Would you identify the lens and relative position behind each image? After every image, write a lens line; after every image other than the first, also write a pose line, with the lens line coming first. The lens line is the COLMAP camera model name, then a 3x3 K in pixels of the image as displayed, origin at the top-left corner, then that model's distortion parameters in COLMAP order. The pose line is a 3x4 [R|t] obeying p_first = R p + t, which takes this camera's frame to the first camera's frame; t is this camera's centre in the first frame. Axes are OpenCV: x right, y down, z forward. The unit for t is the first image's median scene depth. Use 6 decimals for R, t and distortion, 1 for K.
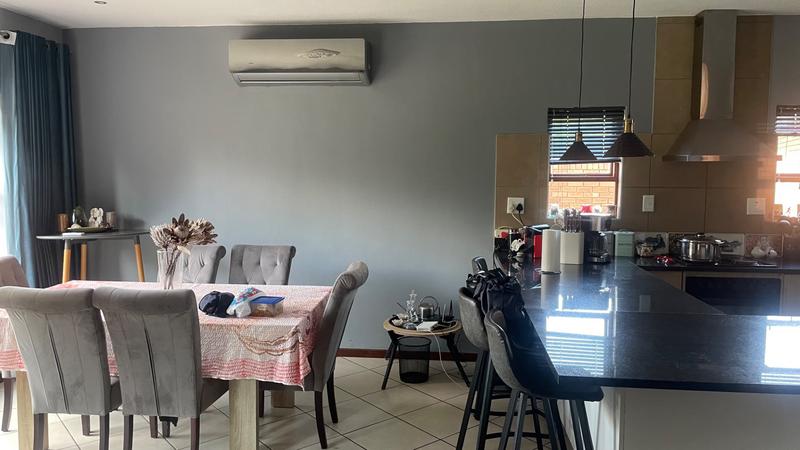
lens RADIAL K [[597.0, 0, 394.8], [0, 597.0, 224.8], [0, 0, 1]] dist [0.012743, -0.011399]
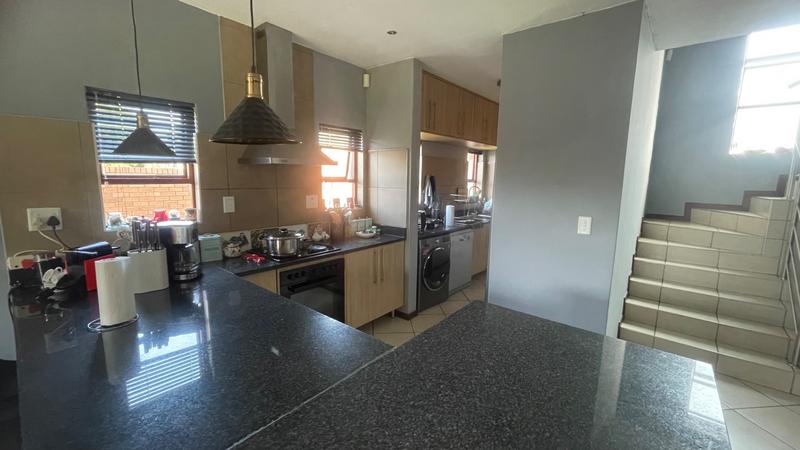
lens RADIAL K [[328.9, 0, 396.8], [0, 328.9, 223.1], [0, 0, 1]] dist [-0.003319, 0.000220]
pose [[0.569020, -0.109166, 0.815045, 0.124495], [0.067541, 0.994005, 0.085982, -0.033521], [-0.819545, 0.006124, 0.572982, 0.442876]]
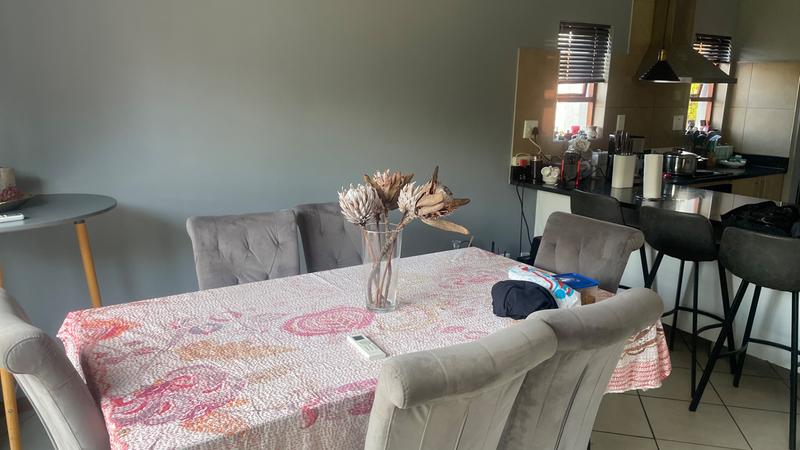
lens RADIAL K [[597.0, 0, 398.2], [0, 597.0, 219.1], [0, 0, 1]] dist [0.012743, -0.011399]
pose [[0.796906, -0.121267, 0.591806, -0.523282], [0.049544, 0.989464, 0.136037, -0.031474], [-0.602068, -0.079089, 0.794518, 0.394531]]
